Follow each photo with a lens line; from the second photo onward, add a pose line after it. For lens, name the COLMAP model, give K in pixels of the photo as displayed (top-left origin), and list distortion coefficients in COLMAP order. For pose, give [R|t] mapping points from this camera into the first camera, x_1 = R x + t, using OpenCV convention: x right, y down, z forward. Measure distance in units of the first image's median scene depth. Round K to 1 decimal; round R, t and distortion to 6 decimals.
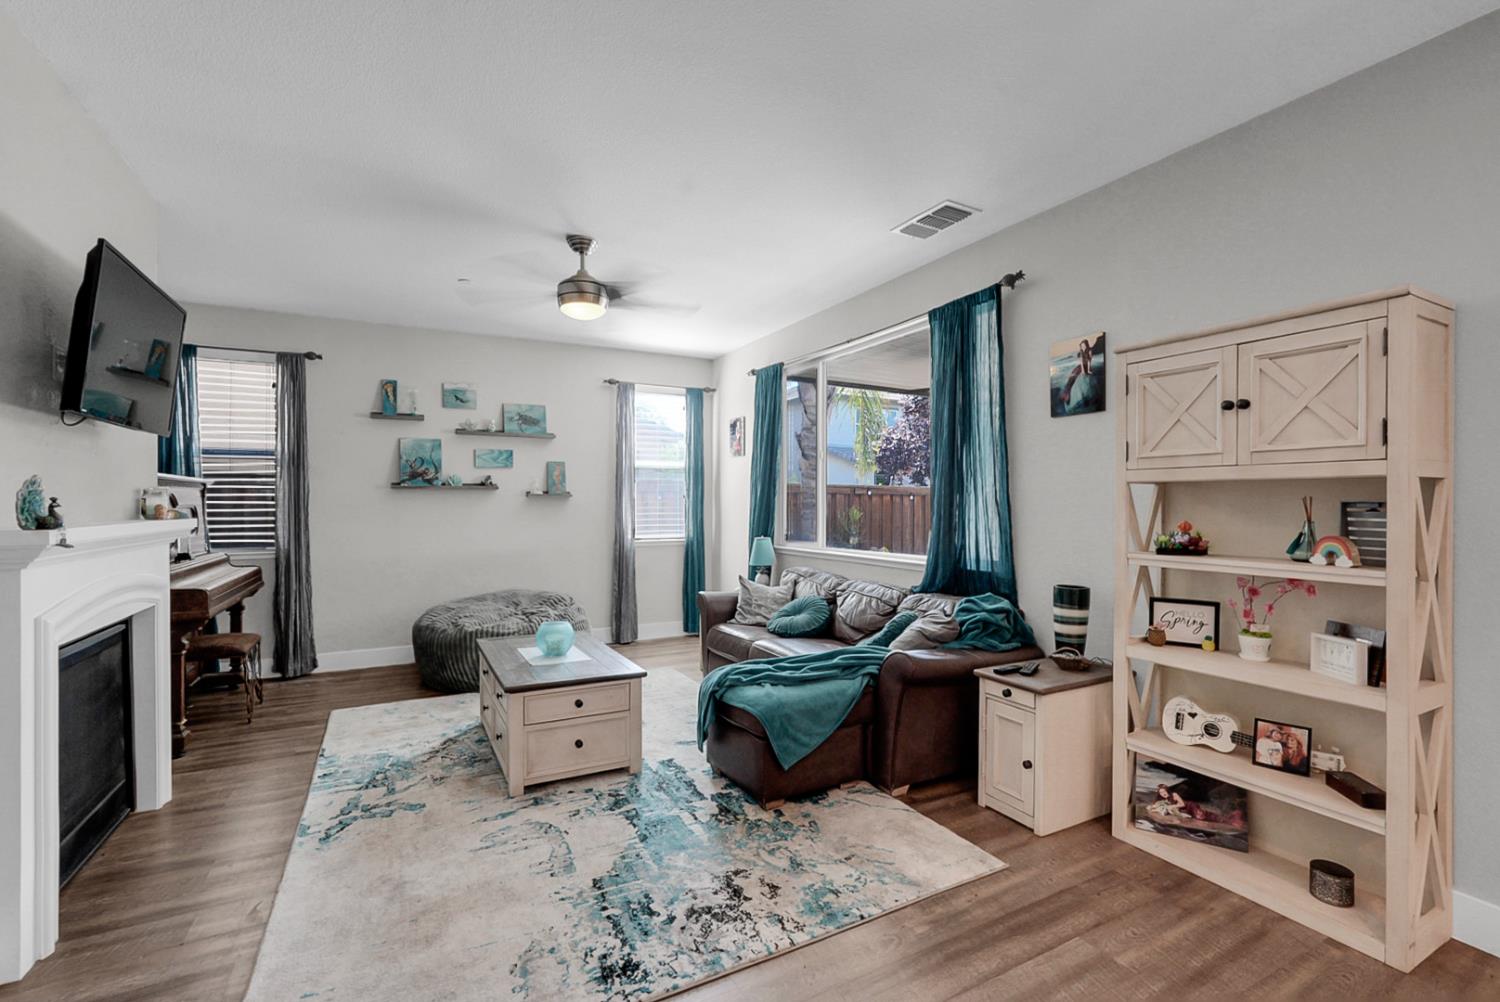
lens RADIAL K [[666.5, 0, 746.3], [0, 666.5, 505.4], [0, 0, 1]] dist [-0.010252, 0.001831]
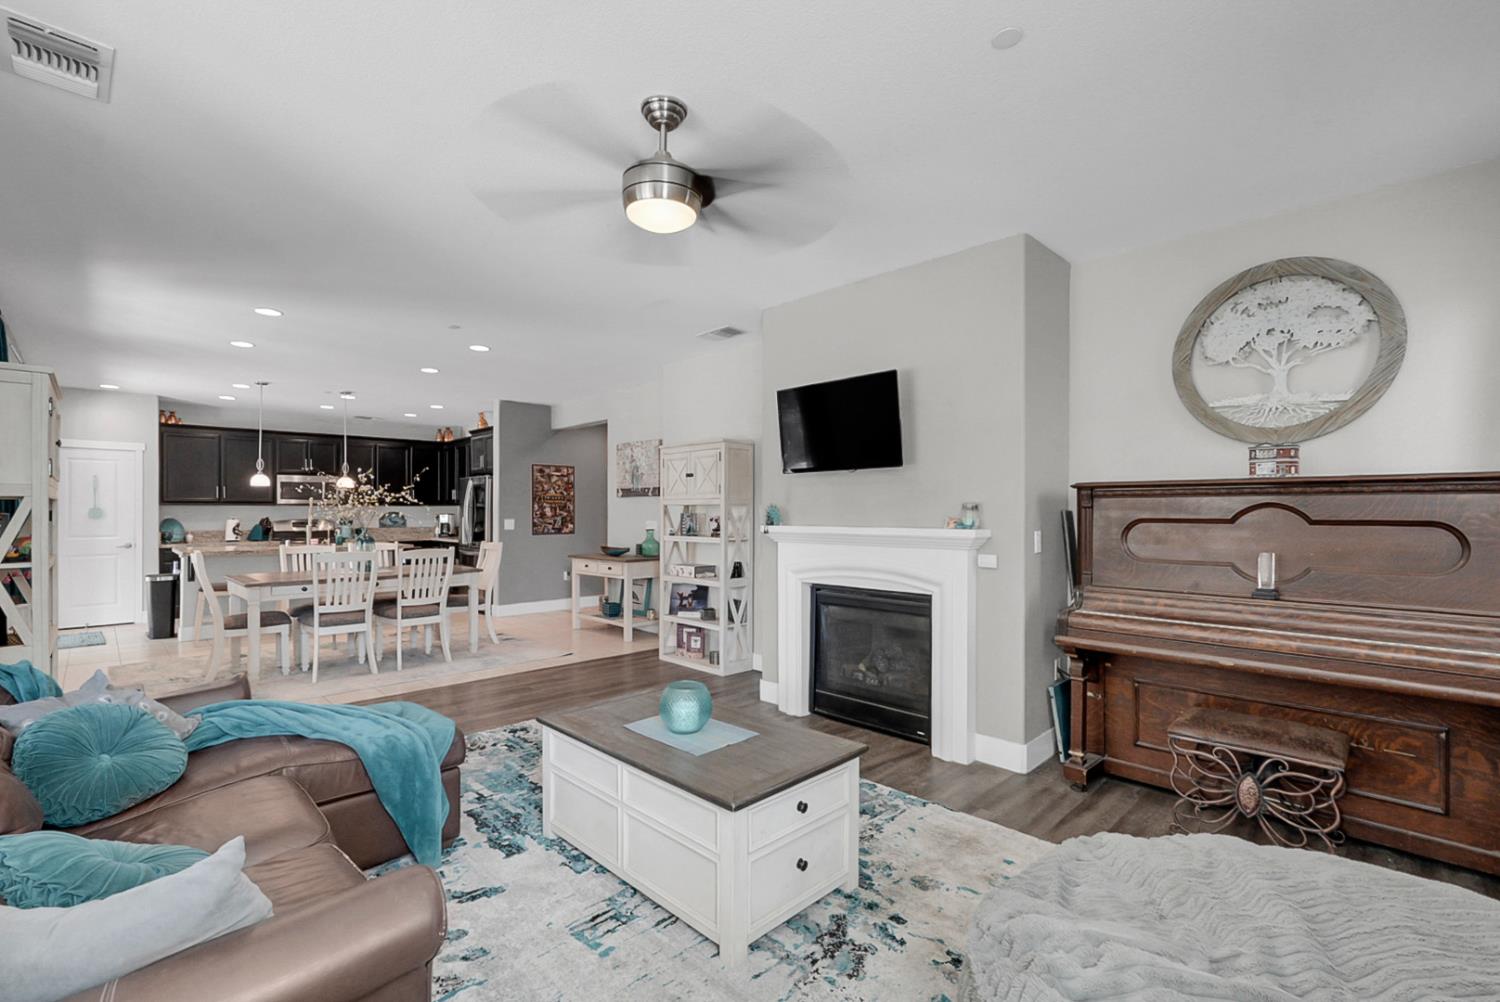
lens RADIAL K [[666.5, 0, 743.2], [0, 666.5, 510.3], [0, 0, 1]] dist [-0.010252, 0.001831]
pose [[-0.959713, -0.001271, -0.280979, -0.143083], [-0.001948, 0.999996, 0.002131, -0.010449], [0.280975, 0.002593, -0.959712, 1.646180]]
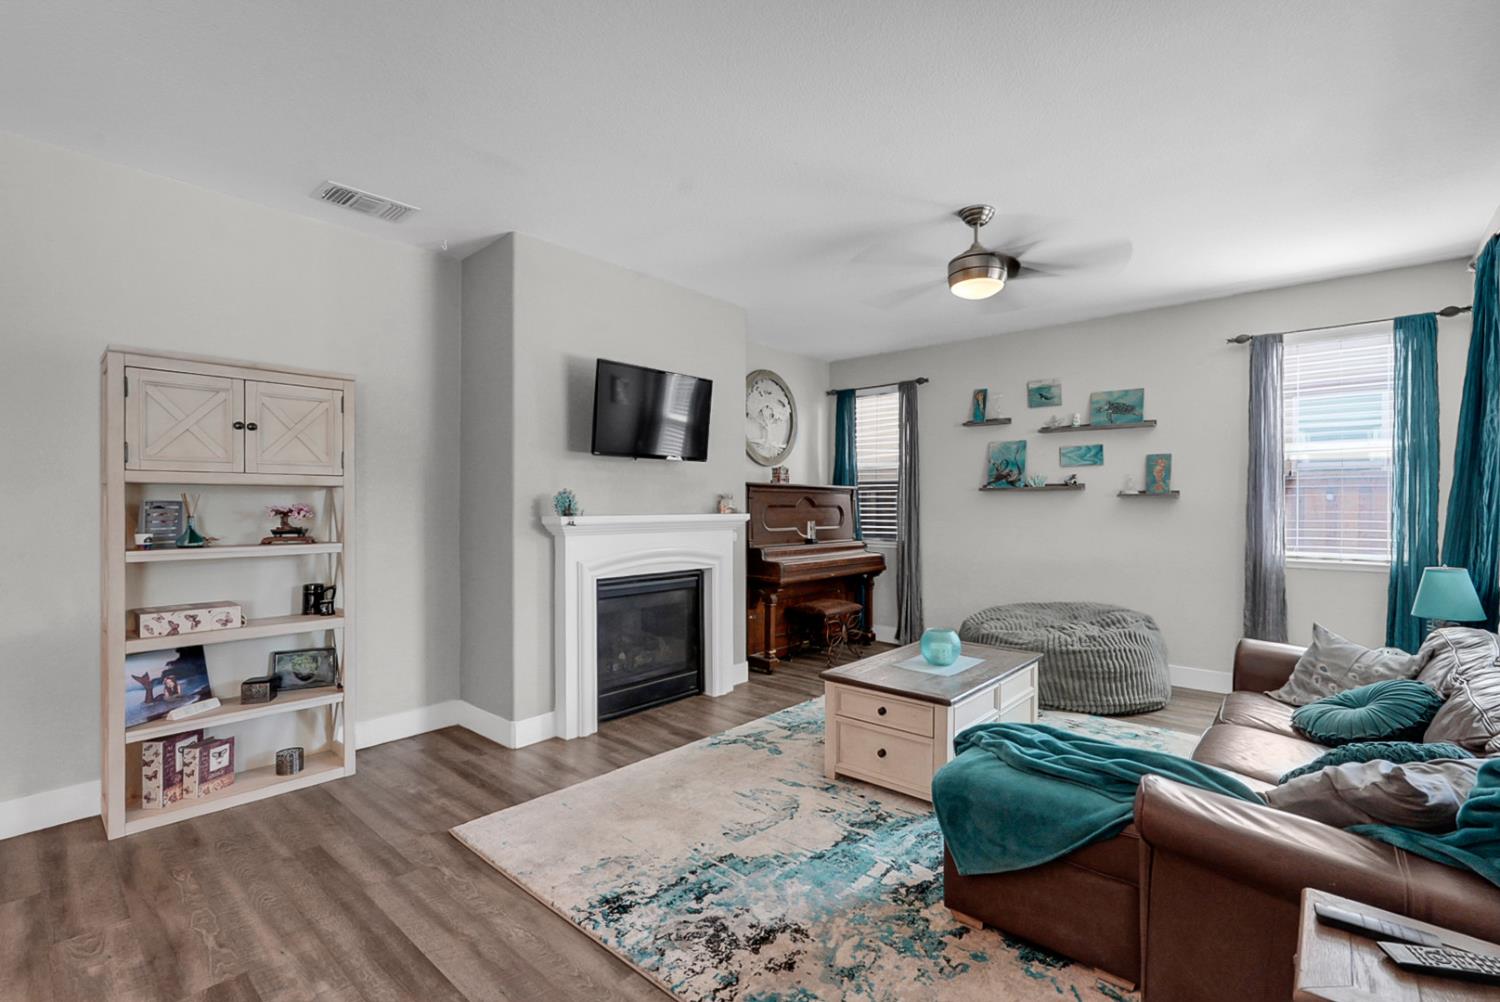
lens RADIAL K [[666.5, 0, 751.7], [0, 666.5, 504.9], [0, 0, 1]] dist [-0.010252, 0.001831]
pose [[0.352095, 0.000910, -0.935964, 0.487632], [-0.006982, 0.999974, -0.001655, 0.002121], [0.935938, 0.007118, 0.352093, 0.404880]]
